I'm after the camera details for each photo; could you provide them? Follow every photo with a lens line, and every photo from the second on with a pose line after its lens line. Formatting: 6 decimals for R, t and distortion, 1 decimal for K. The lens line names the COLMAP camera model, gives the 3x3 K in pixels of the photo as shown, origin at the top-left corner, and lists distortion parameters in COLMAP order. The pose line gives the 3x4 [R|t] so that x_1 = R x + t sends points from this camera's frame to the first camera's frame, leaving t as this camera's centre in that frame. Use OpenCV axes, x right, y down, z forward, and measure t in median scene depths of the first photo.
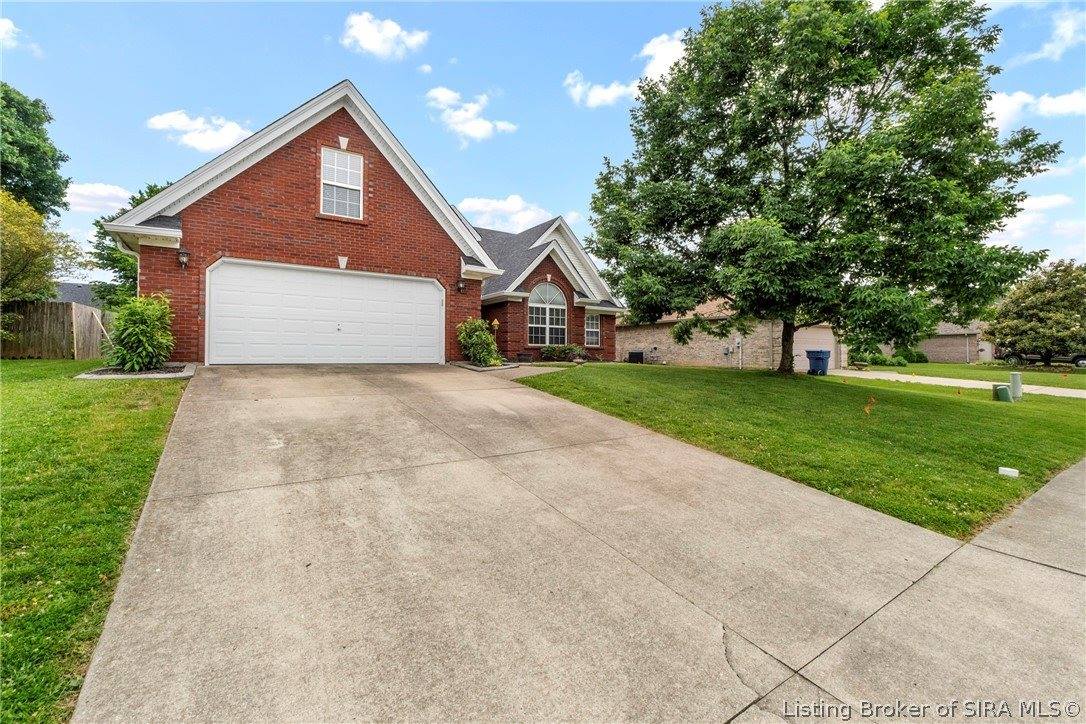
lens RADIAL K [[470.5, 0, 530.6], [0, 470.5, 342.2], [0, 0, 1]] dist [-0.004550, -0.000446]
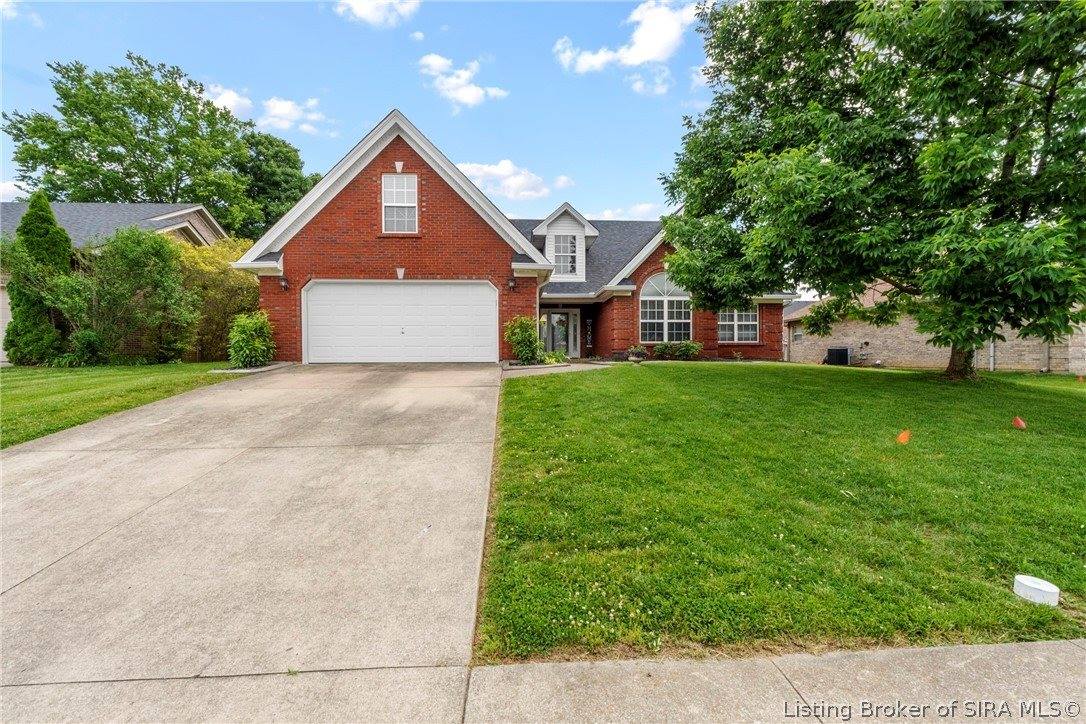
lens RADIAL K [[461.8, 0, 533.5], [0, 461.8, 360.6], [0, 0, 1]] dist [-0.006082, -0.000369]
pose [[0.859301, -0.004071, -0.511455, 0.431603], [0.022881, 0.999273, 0.030487, 0.013899], [0.510959, -0.037900, 0.858769, 0.191685]]
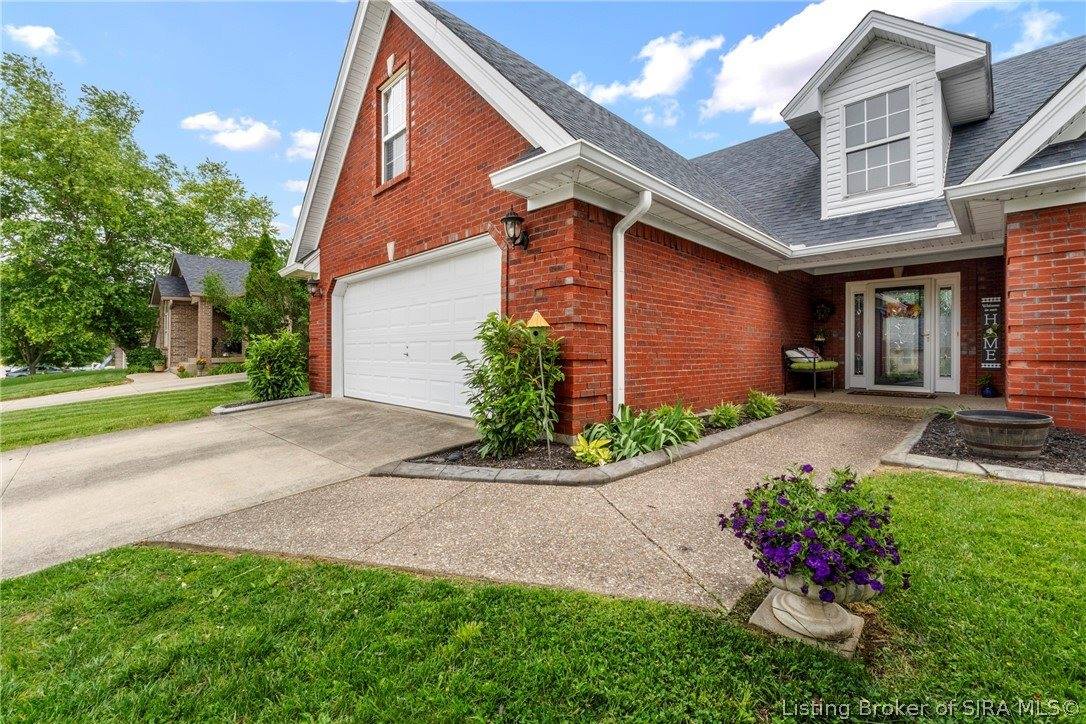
lens RADIAL K [[450.0, 0, 546.3], [0, 450.0, 354.3], [0, 0, 1]] dist [0.000614, 0.000113]
pose [[0.194413, -0.003442, -0.980914, 0.234406], [0.029491, 0.999562, 0.002337, -0.023846], [0.980476, -0.029383, 0.194430, 1.048762]]
